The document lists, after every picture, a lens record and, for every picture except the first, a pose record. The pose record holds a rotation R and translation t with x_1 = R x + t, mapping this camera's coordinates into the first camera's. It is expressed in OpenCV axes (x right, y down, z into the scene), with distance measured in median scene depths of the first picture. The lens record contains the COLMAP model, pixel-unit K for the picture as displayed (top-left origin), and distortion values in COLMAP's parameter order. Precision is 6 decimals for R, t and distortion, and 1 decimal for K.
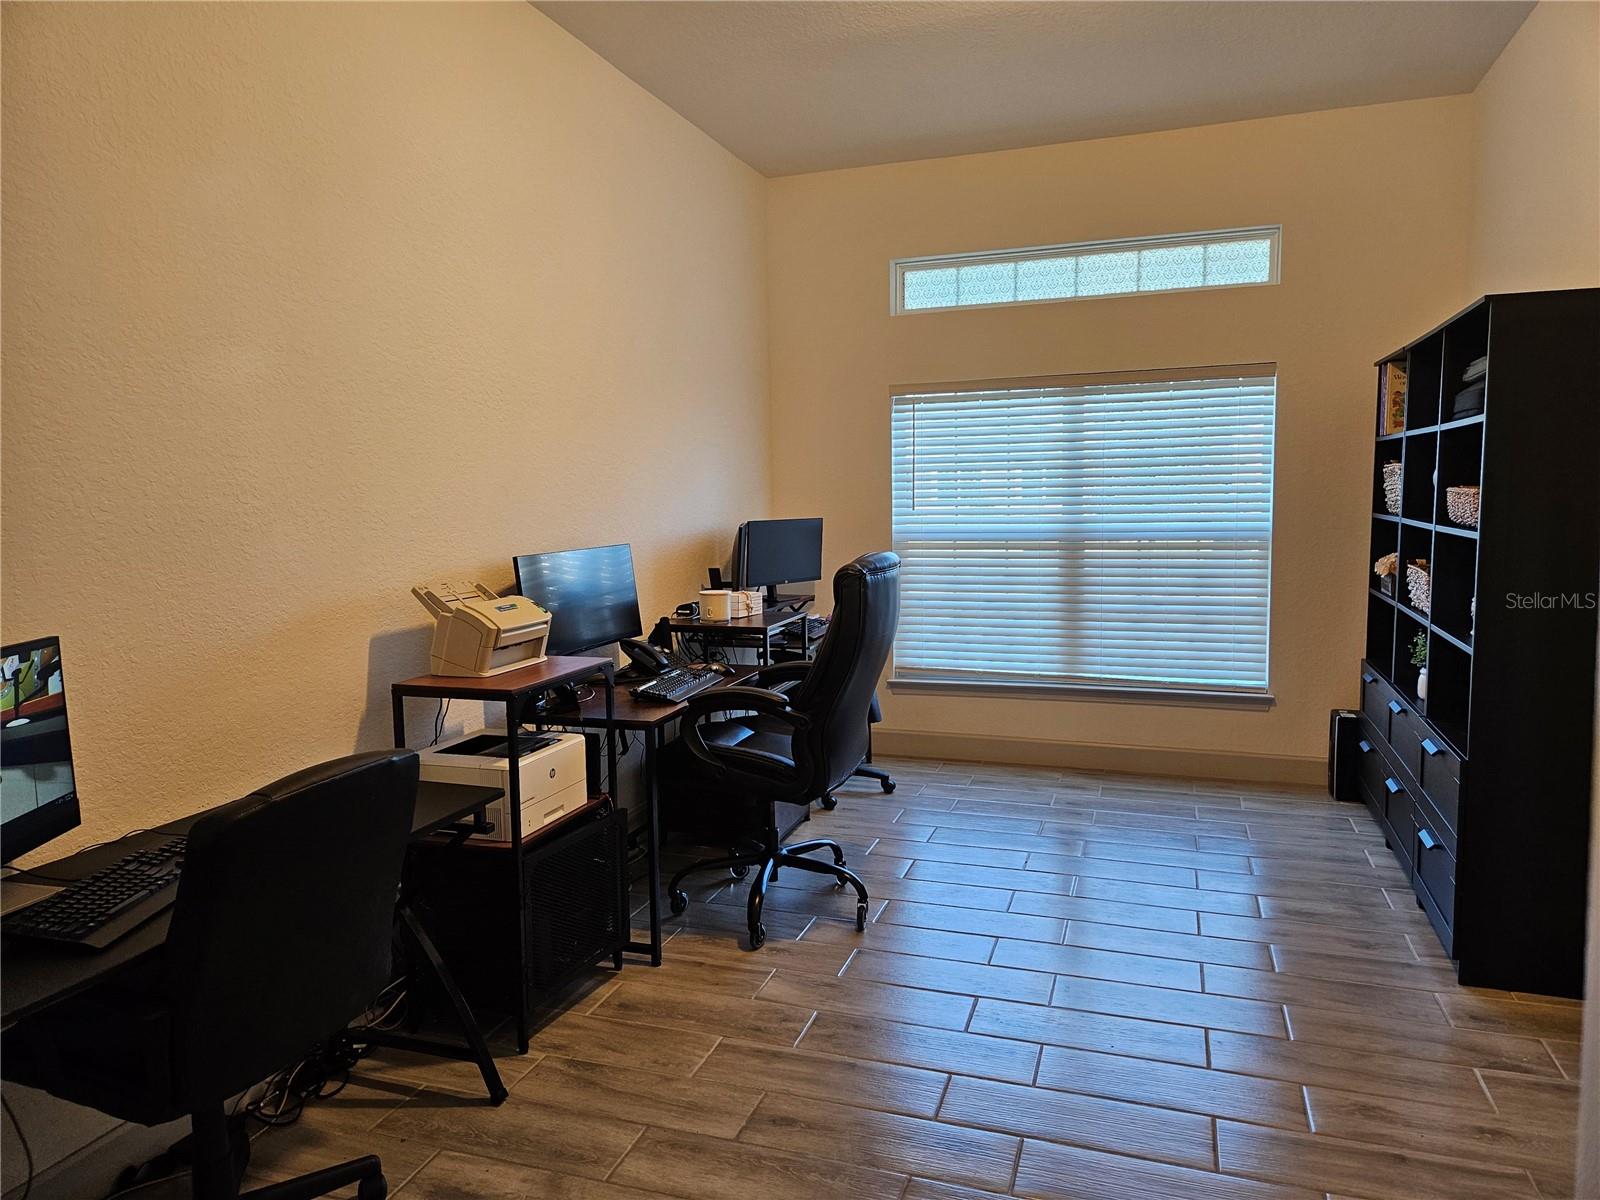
lens RADIAL K [[1074.7, 0, 789.4], [0, 1074.7, 604.8], [0, 0, 1]] dist [0.078963, -0.067819]
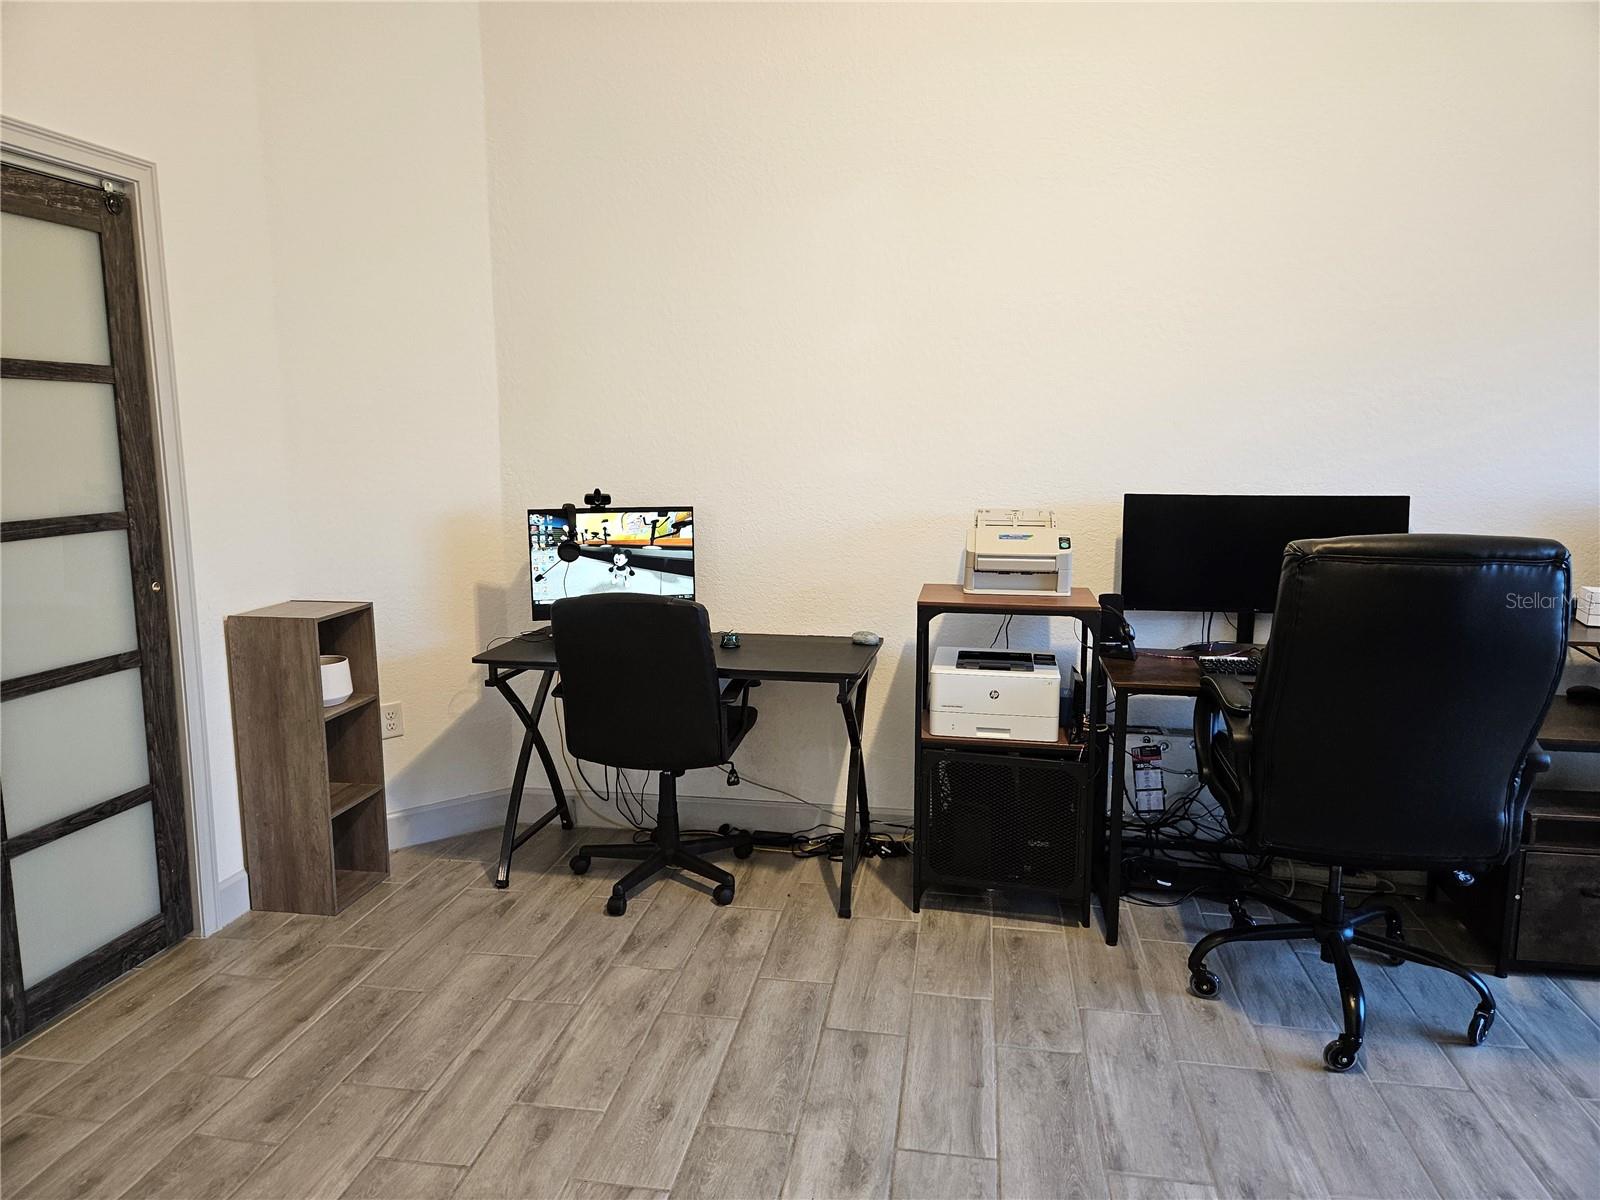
lens RADIAL K [[1074.7, 0, 789.4], [0, 1074.7, 604.8], [0, 0, 1]] dist [0.078963, -0.067819]
pose [[0.157188, 0.185626, -0.969967, 0.884340], [-0.105043, 0.979747, 0.170475, -0.105515], [0.981966, 0.075092, 0.173503, 0.708244]]
